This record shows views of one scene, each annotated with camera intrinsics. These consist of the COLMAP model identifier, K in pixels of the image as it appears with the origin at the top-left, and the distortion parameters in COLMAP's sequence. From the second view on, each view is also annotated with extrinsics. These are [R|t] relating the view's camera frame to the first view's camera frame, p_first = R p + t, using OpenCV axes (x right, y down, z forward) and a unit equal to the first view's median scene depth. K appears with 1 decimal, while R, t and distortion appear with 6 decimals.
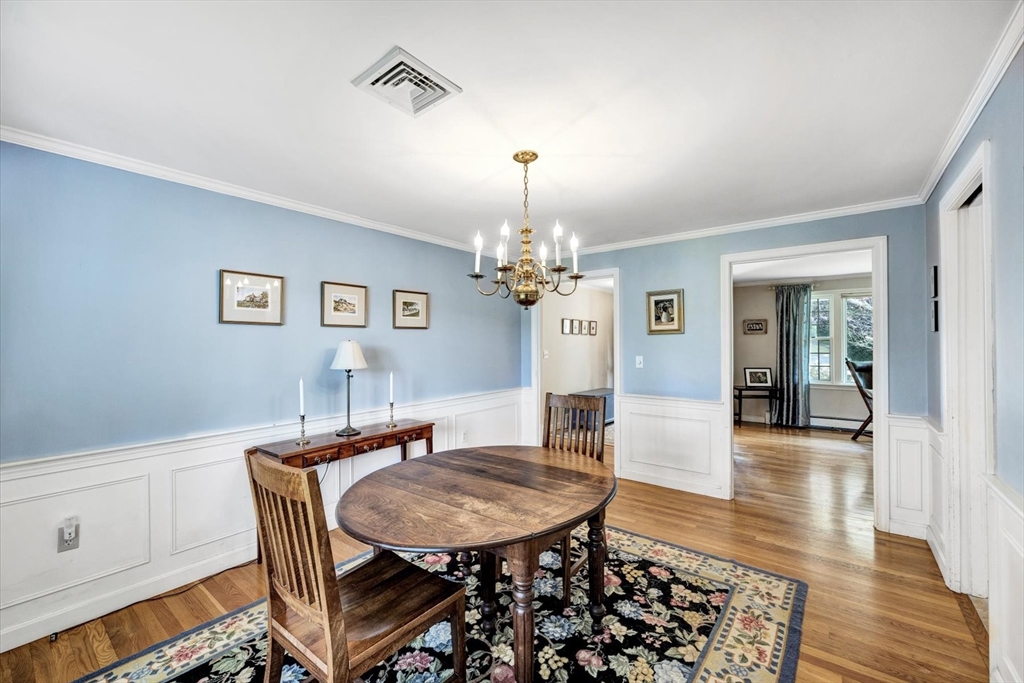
lens RADIAL K [[416.3, 0, 496.8], [0, 416.3, 341.8], [0, 0, 1]] dist [-0.000910, 0.000098]
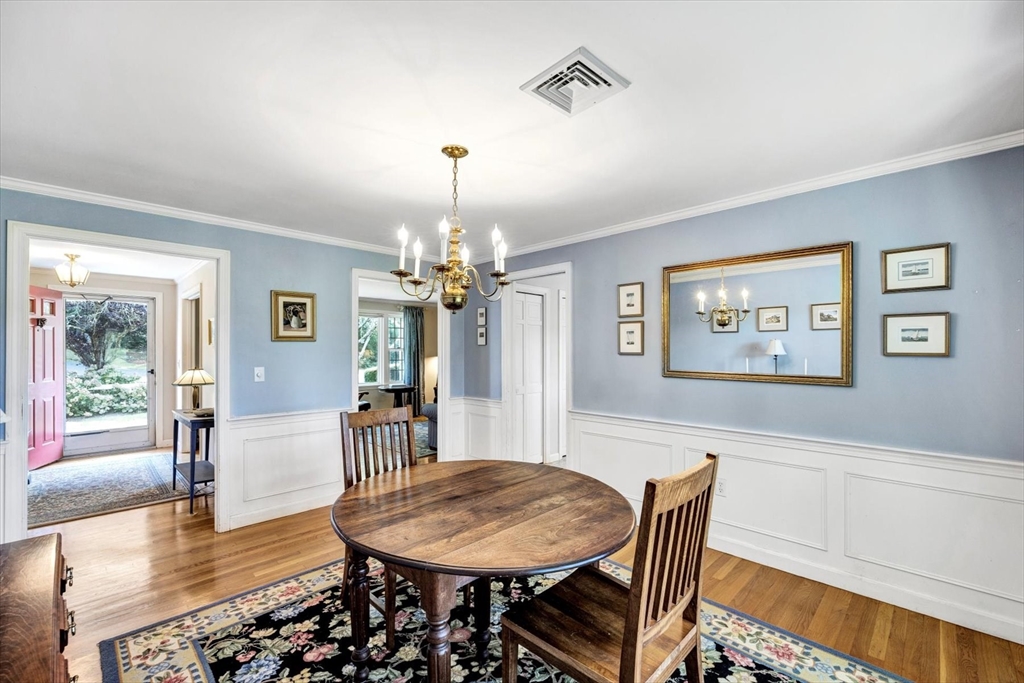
lens RADIAL K [[464.2, 0, 524.4], [0, 464.2, 347.0], [0, 0, 1]] dist [-0.001442, -0.000229]
pose [[0.072345, 0.011780, 0.997310, -0.602530], [0.000062, 0.999930, -0.011815, 0.006285], [-0.997380, 0.000916, 0.072339, 0.479265]]
